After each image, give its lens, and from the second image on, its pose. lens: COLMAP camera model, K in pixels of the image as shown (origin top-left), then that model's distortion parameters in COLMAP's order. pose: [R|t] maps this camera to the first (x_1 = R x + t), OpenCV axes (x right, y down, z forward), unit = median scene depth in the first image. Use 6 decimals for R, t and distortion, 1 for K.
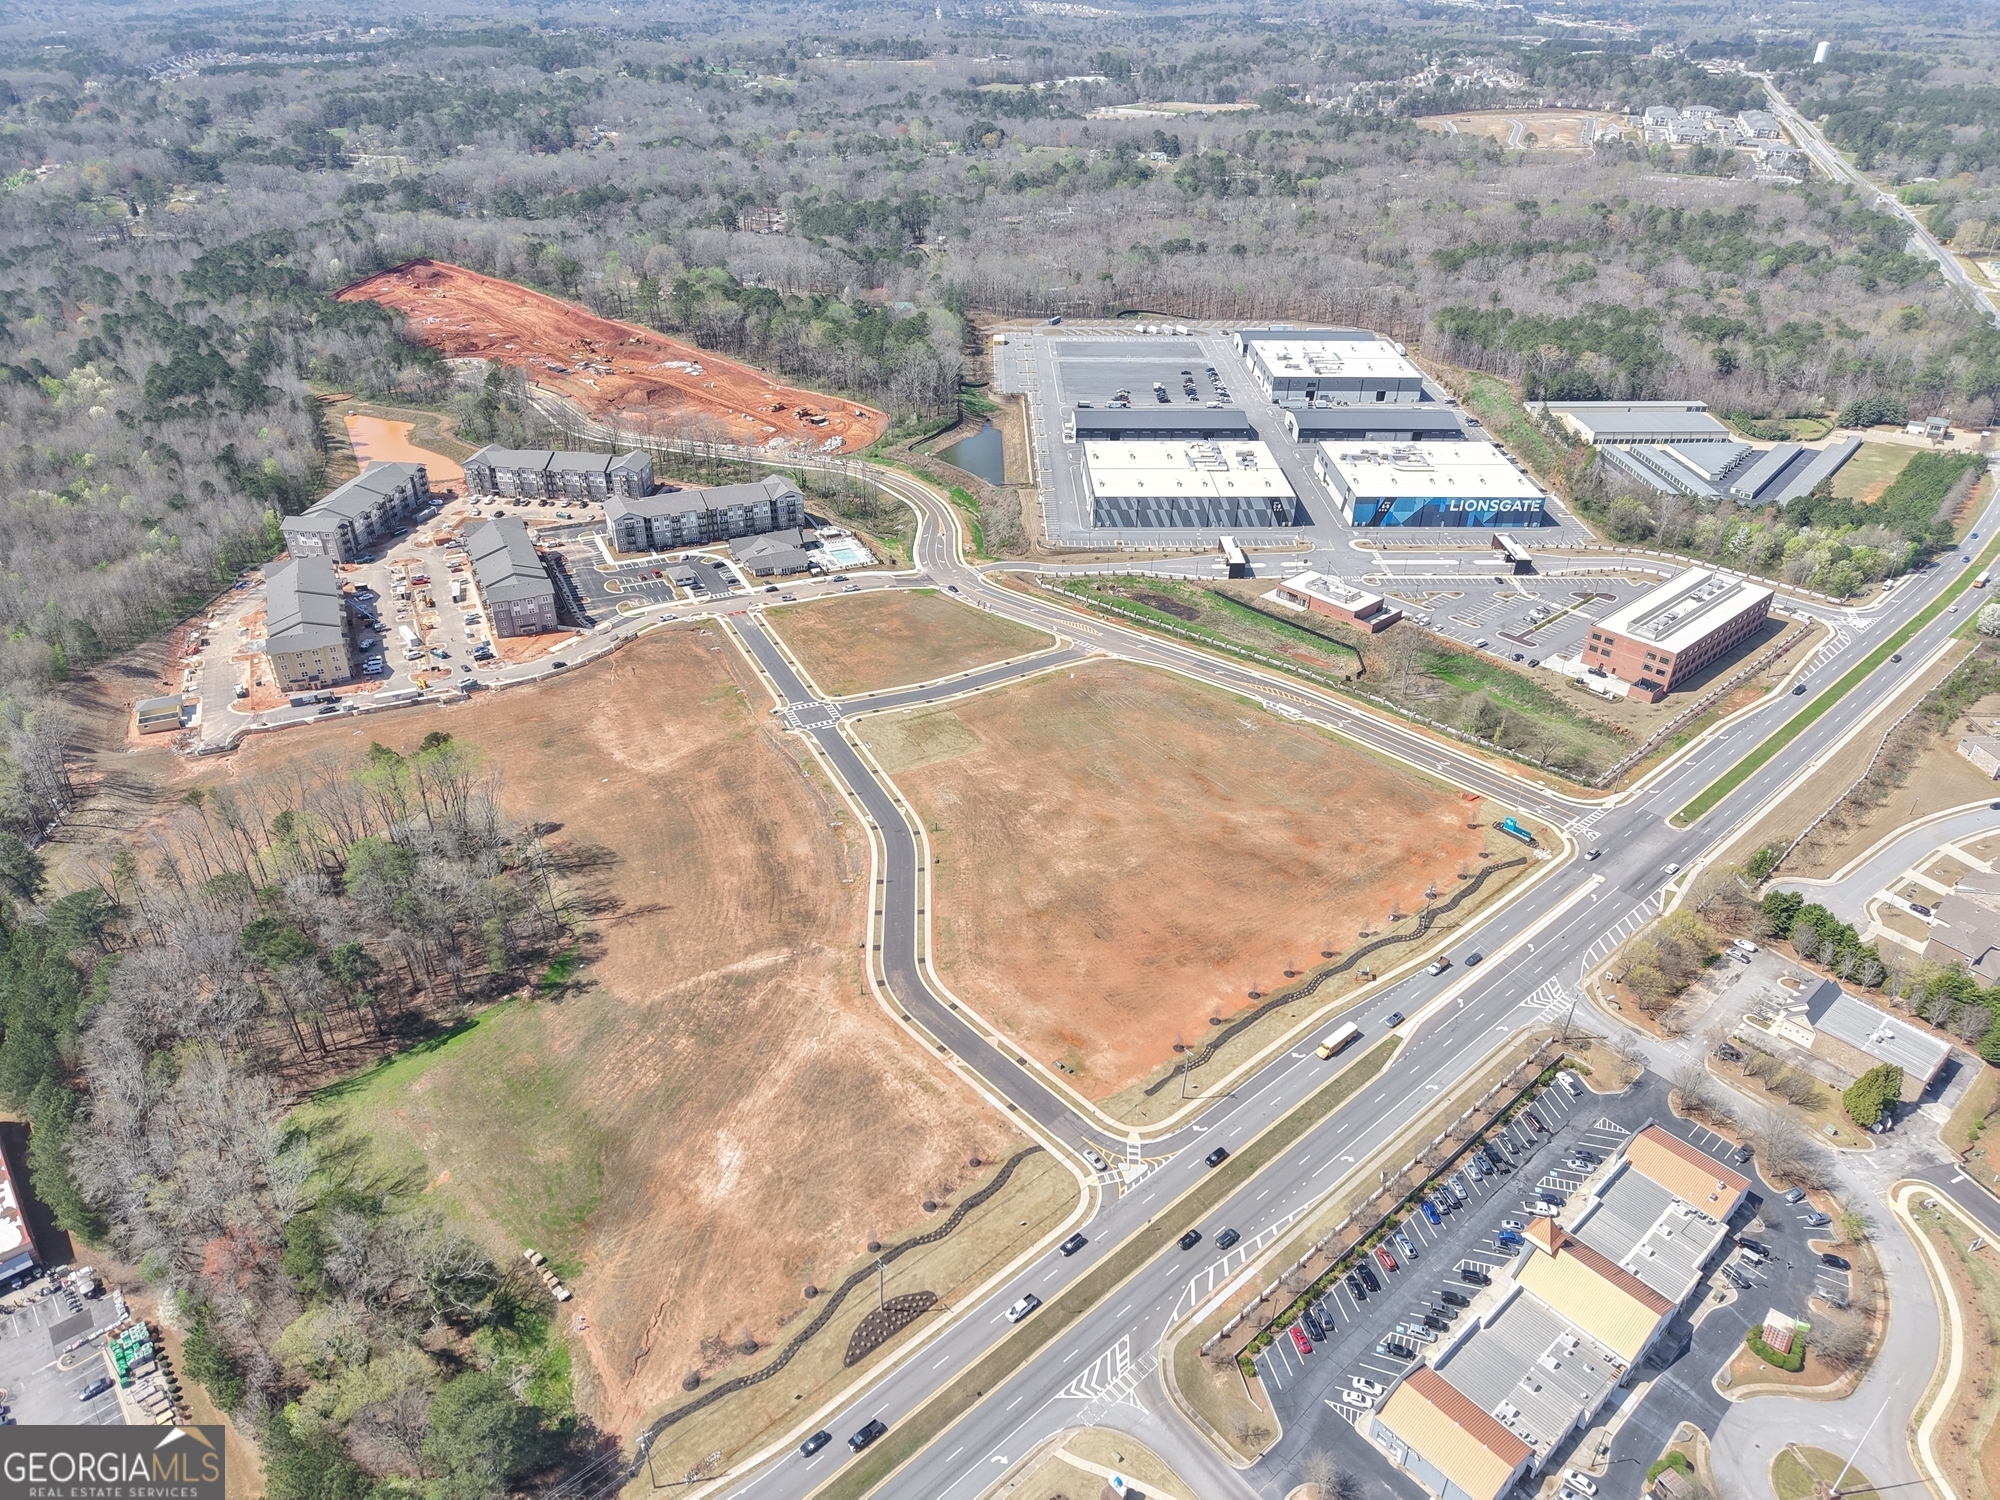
lens RADIAL K [[1292.5, 0, 999.8], [0, 1292.5, 747.7], [0, 0, 1]] dist [0.022513, -0.020235]
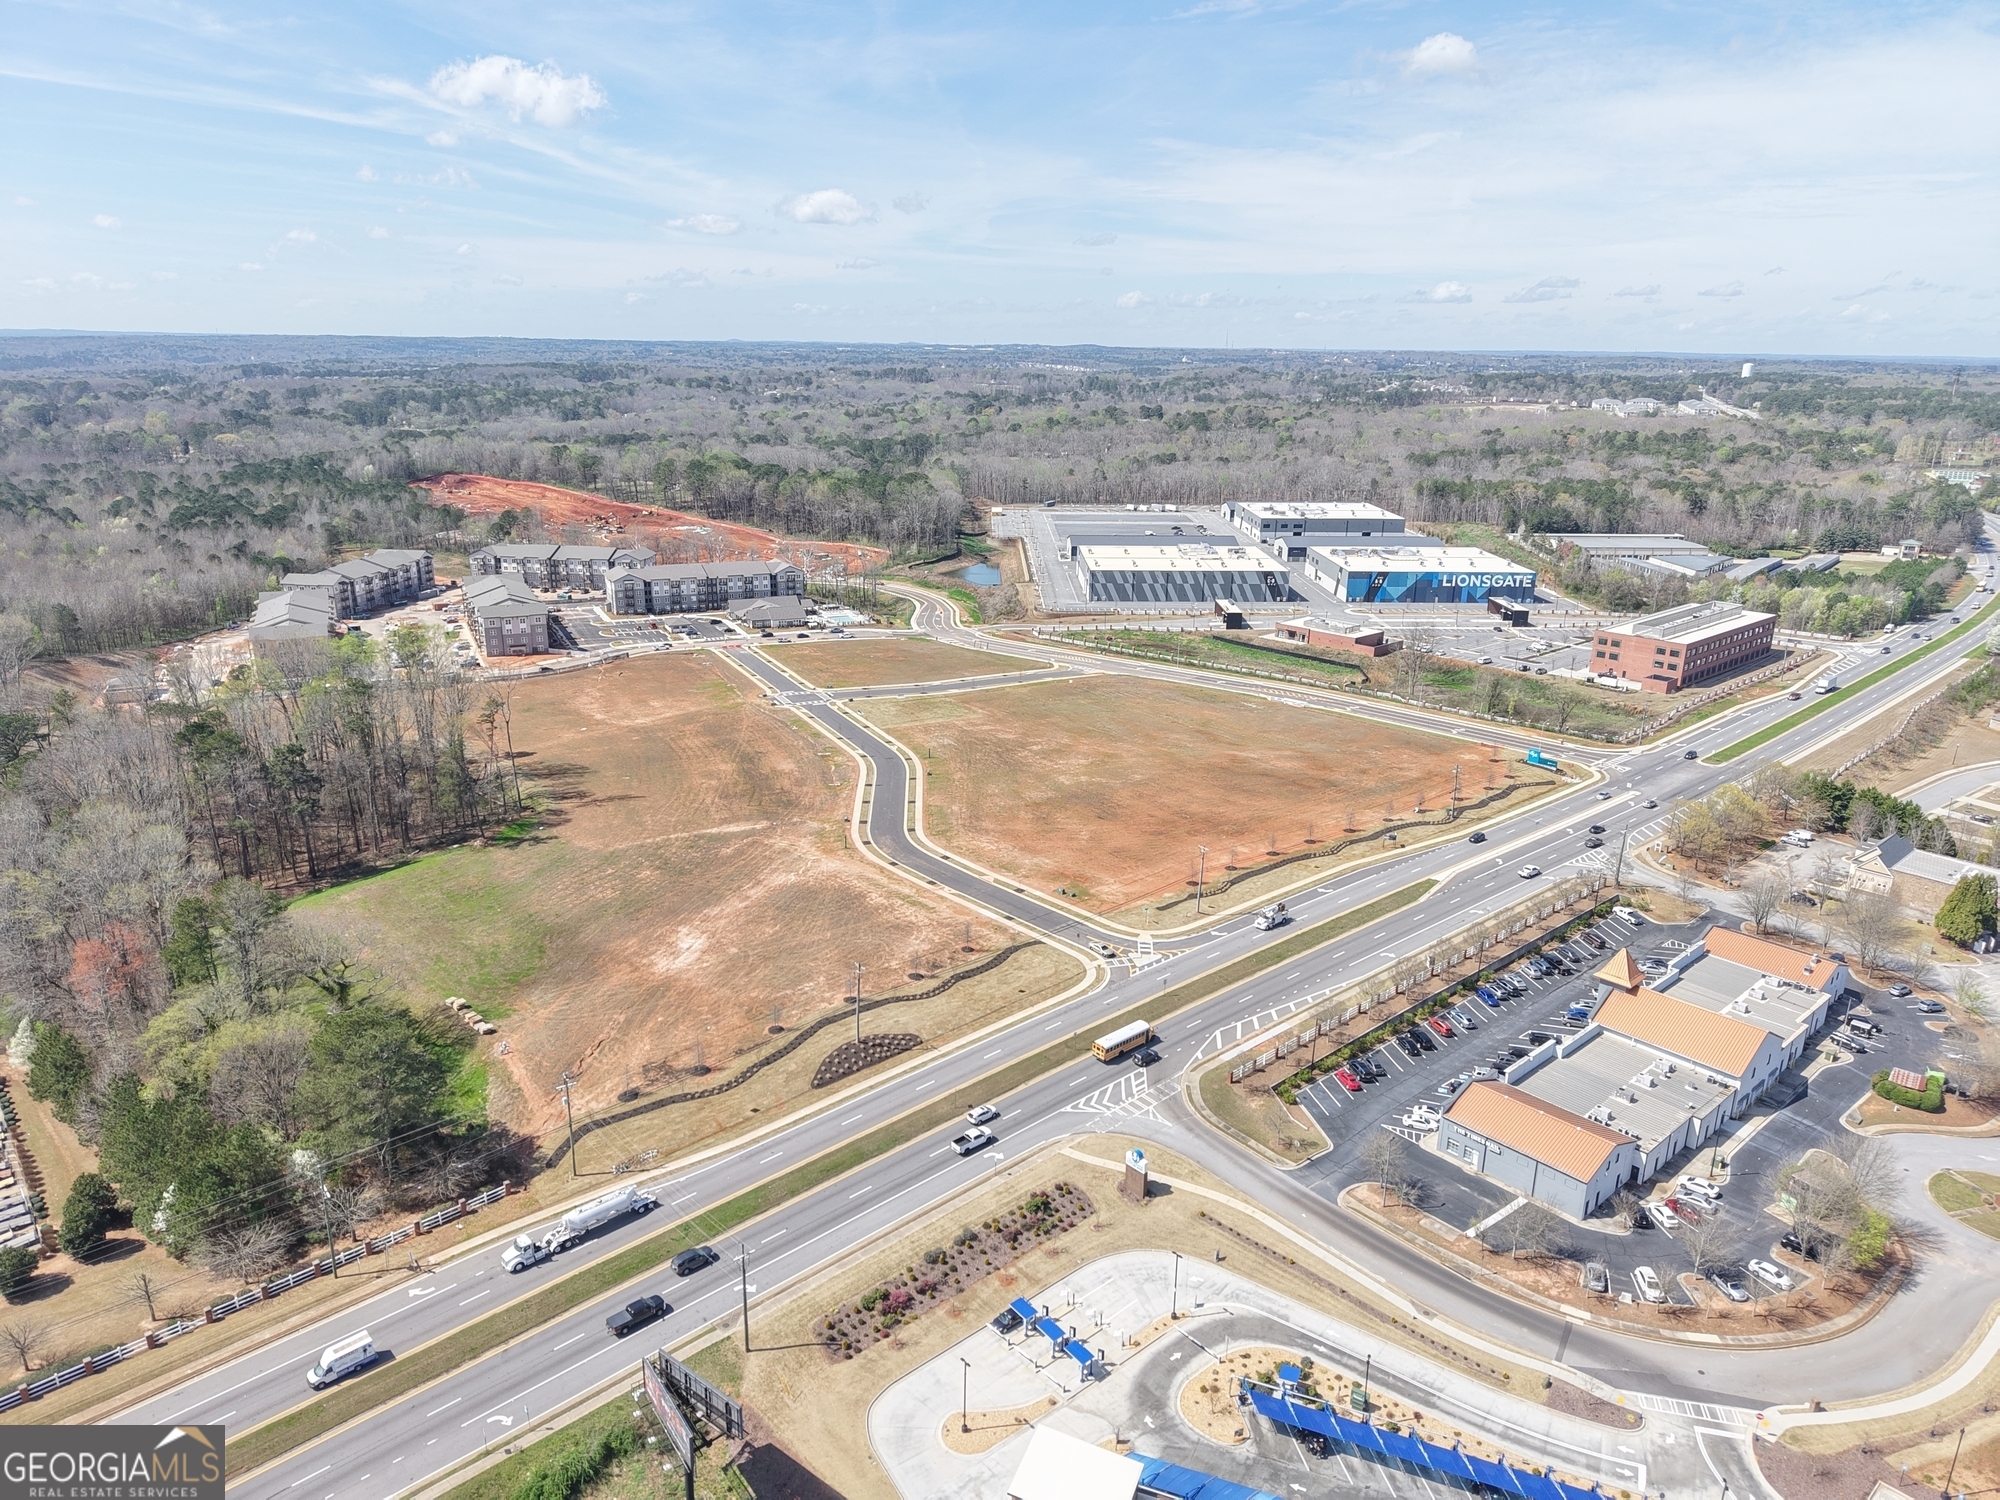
lens RADIAL K [[1292.5, 0, 998.3], [0, 1292.5, 750.4], [0, 0, 1]] dist [0.022513, -0.020235]
pose [[0.999993, 0.003479, 0.001188, 0.000348], [-0.003103, 0.972007, -0.234931, 0.236506], [-0.001972, 0.234926, 0.972011, 0.065330]]
